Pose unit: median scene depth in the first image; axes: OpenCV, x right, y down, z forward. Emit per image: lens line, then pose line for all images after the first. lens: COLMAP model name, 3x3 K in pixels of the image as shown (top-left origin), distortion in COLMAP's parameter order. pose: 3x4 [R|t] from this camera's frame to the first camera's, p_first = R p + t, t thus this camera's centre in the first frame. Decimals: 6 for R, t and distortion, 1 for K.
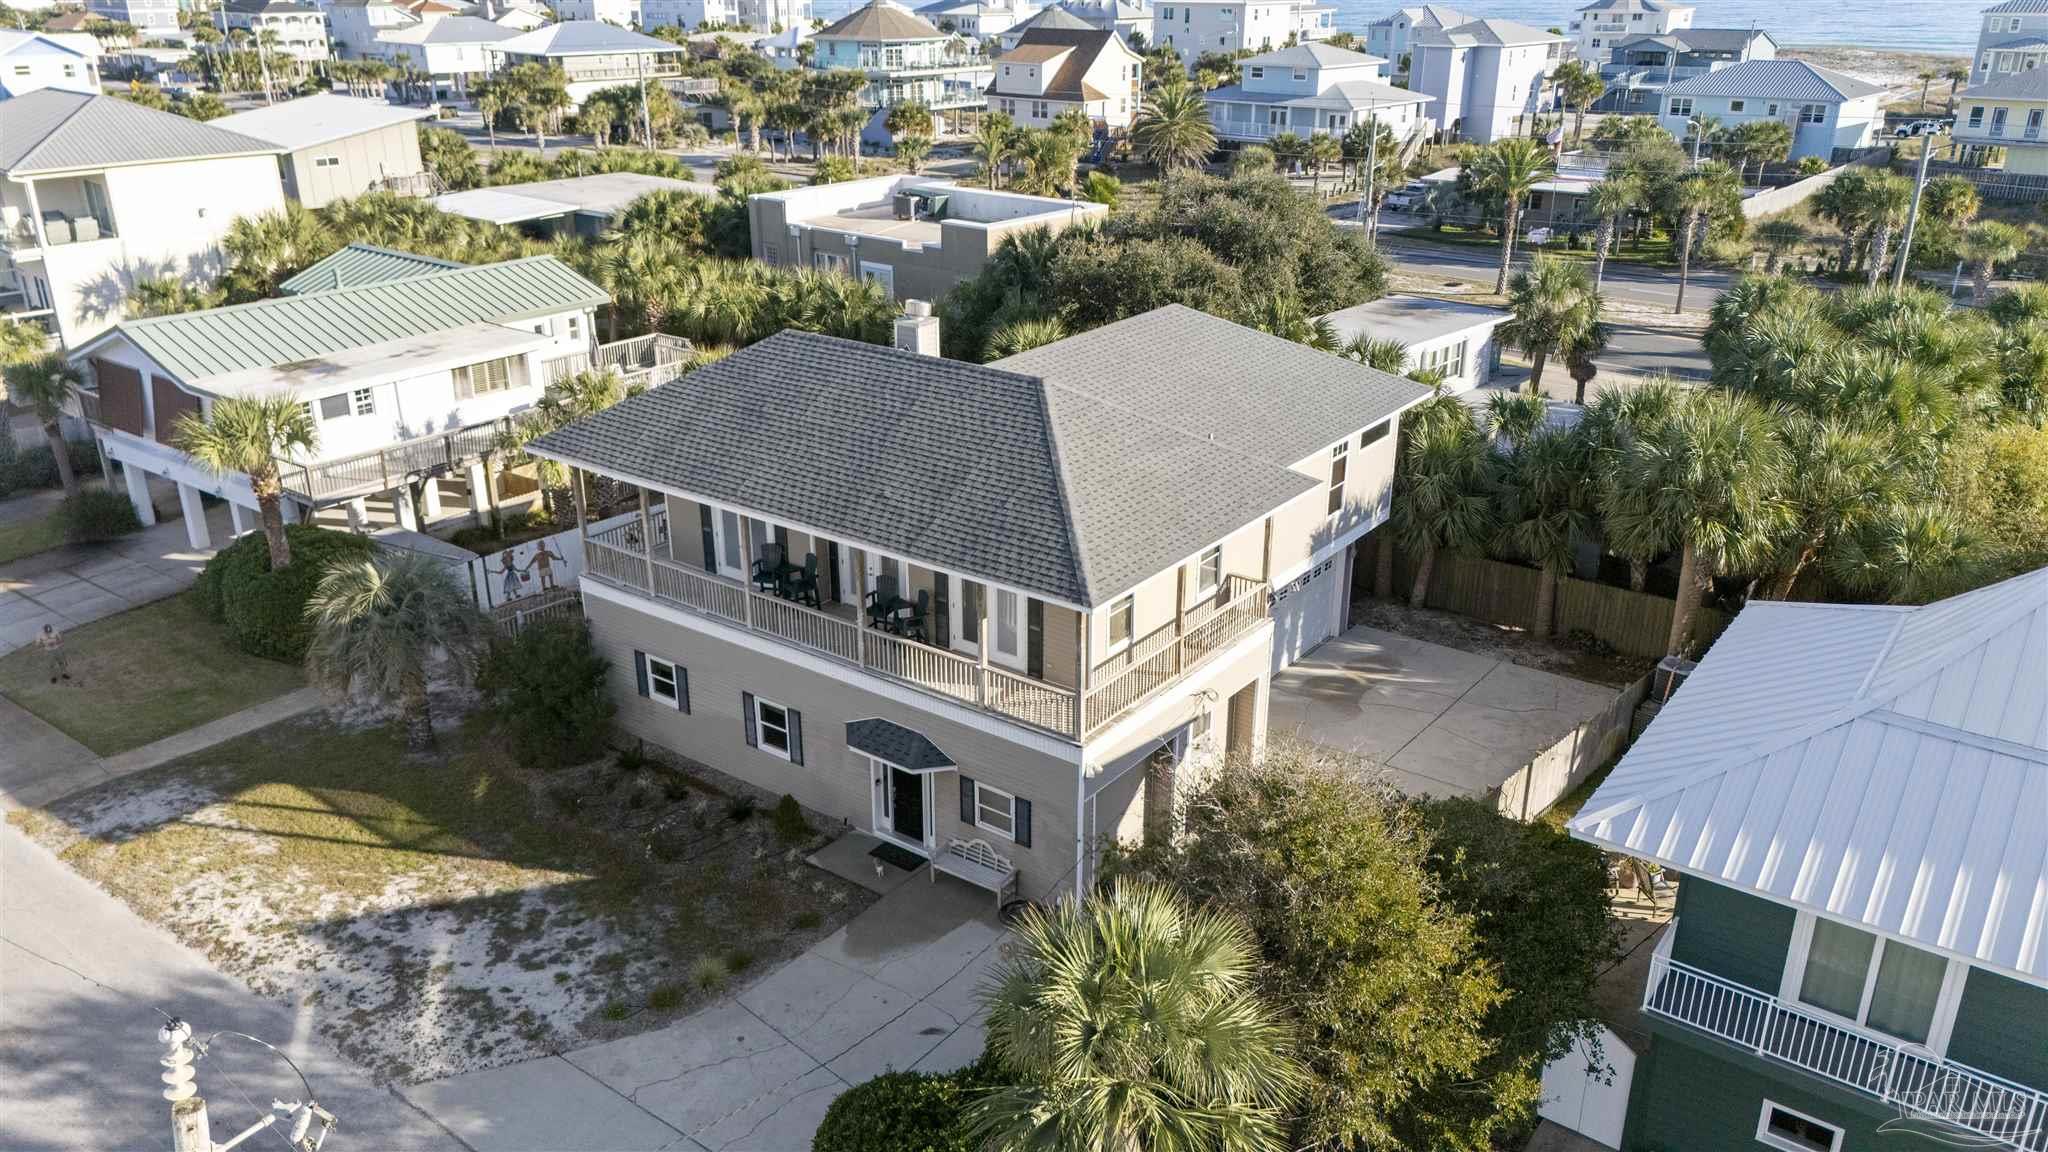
lens RADIAL K [[1496.8, 0, 1038.6], [0, 1496.8, 566.0], [0, 0, 1]] dist [0.078328, -0.082166]
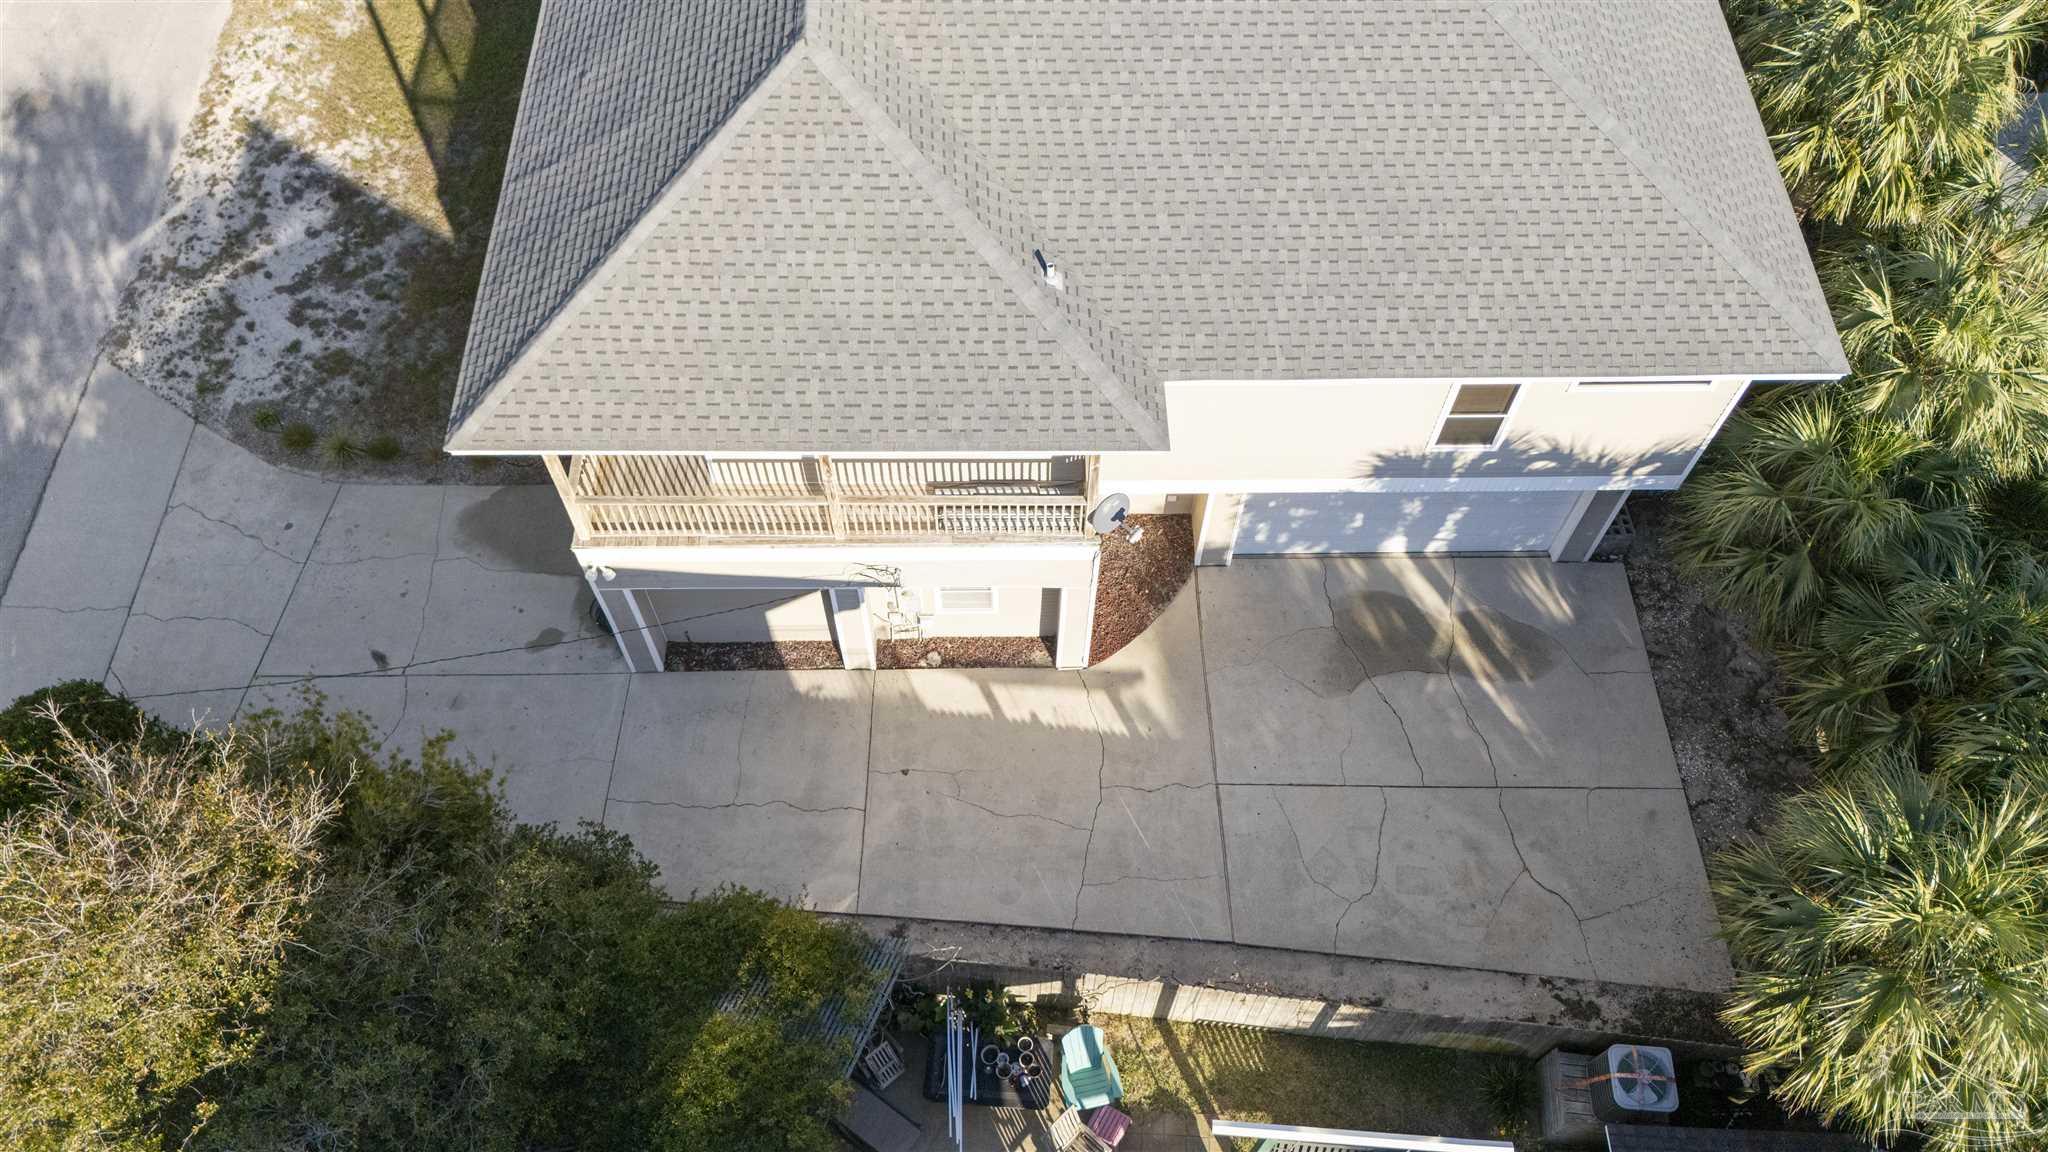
lens RADIAL K [[1496.8, 0, 1057.3], [0, 1496.8, 591.5], [0, 0, 1]] dist [0.078328, -0.082166]
pose [[0.608760, 0.688886, -0.393507, 0.394378], [-0.309791, 0.663035, 0.681480, -0.365498], [0.730371, -0.292953, 0.617039, 0.561691]]
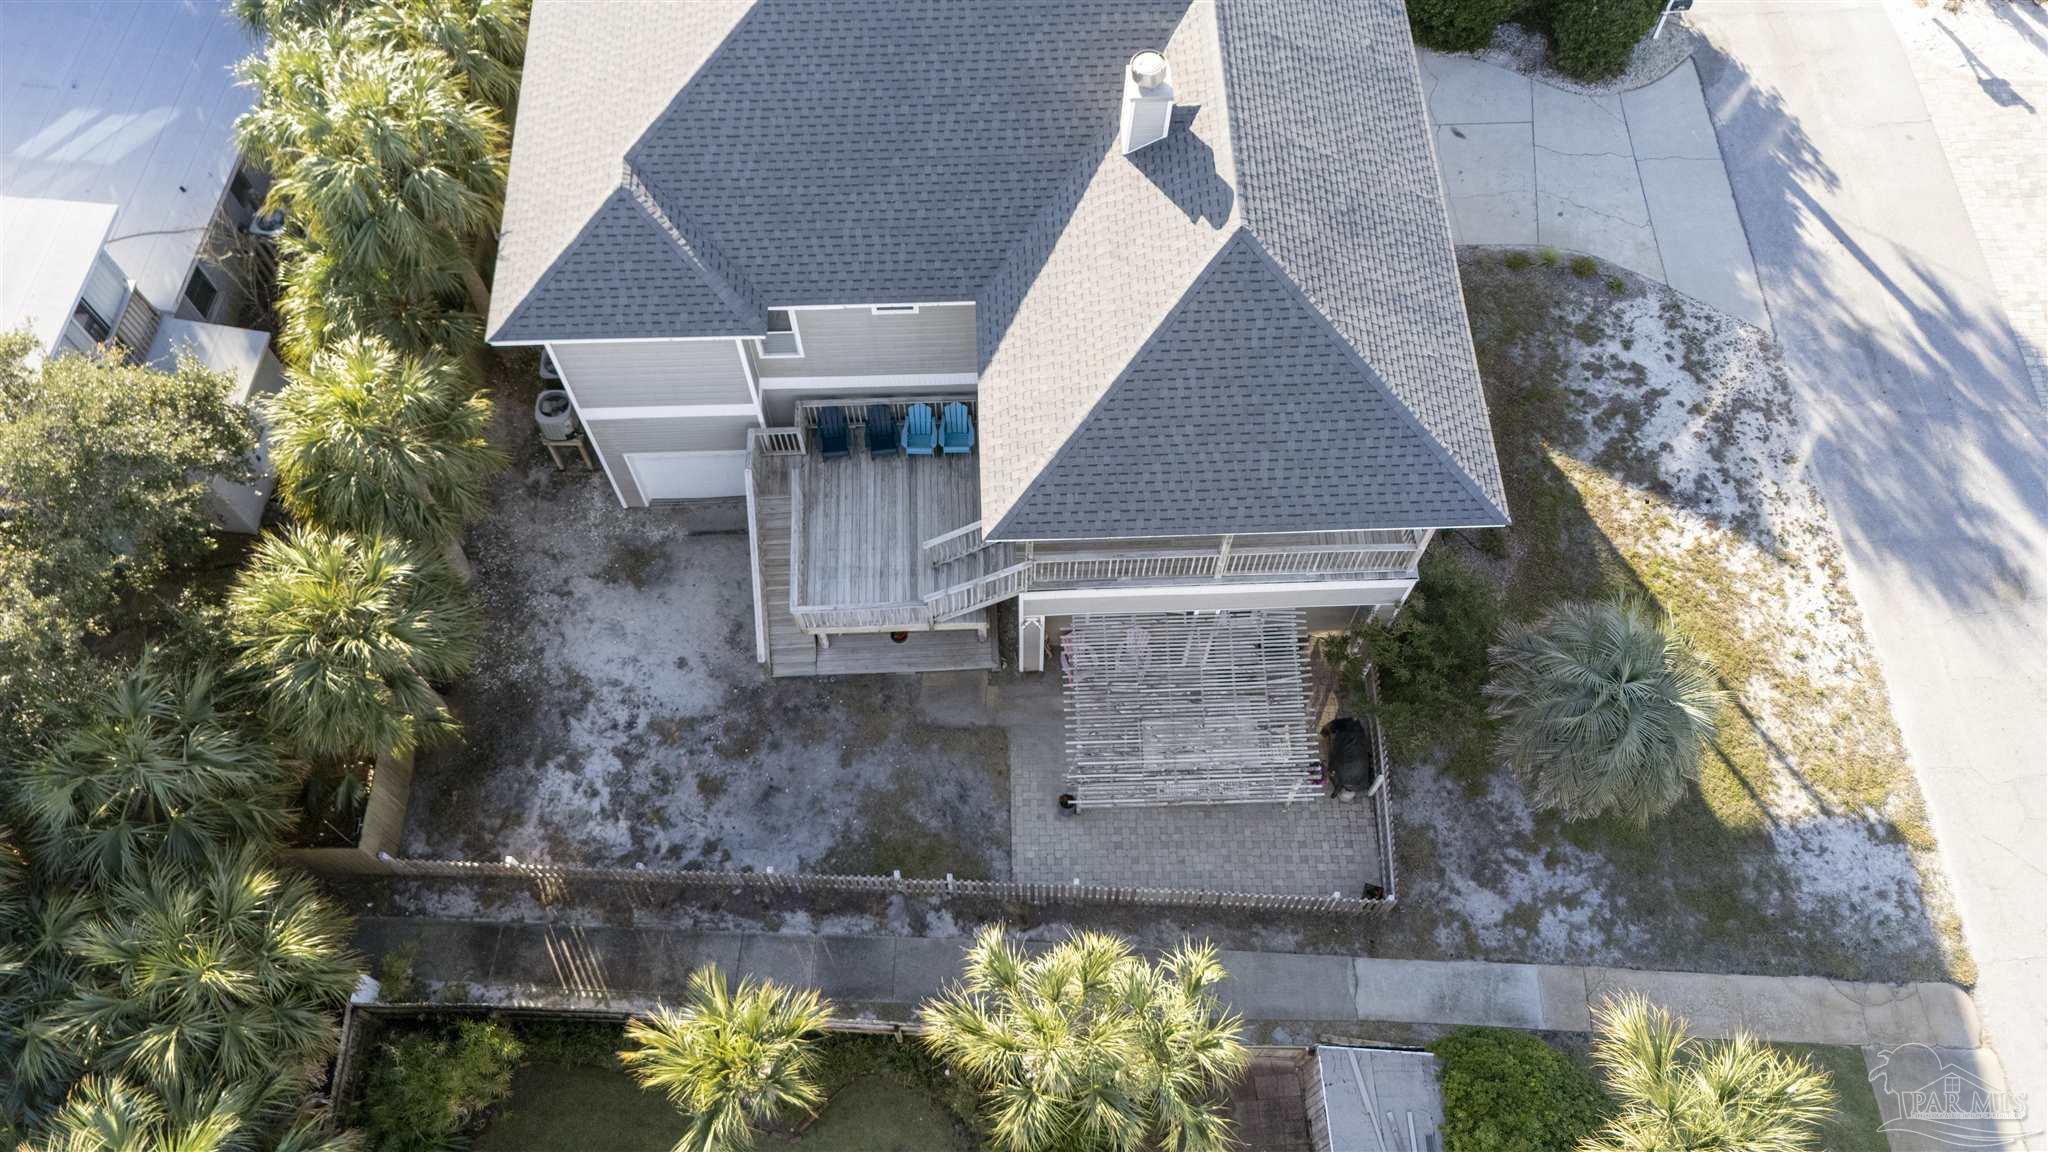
lens RADIAL K [[1496.8, 0, 1018.9], [0, 1496.8, 570.8], [0, 0, 1]] dist [0.078328, -0.082166]
pose [[-0.618209, -0.704226, 0.349118, -0.458718], [0.284175, 0.213868, 0.934615, -0.804623], [-0.732845, 0.676998, 0.067908, 1.128056]]
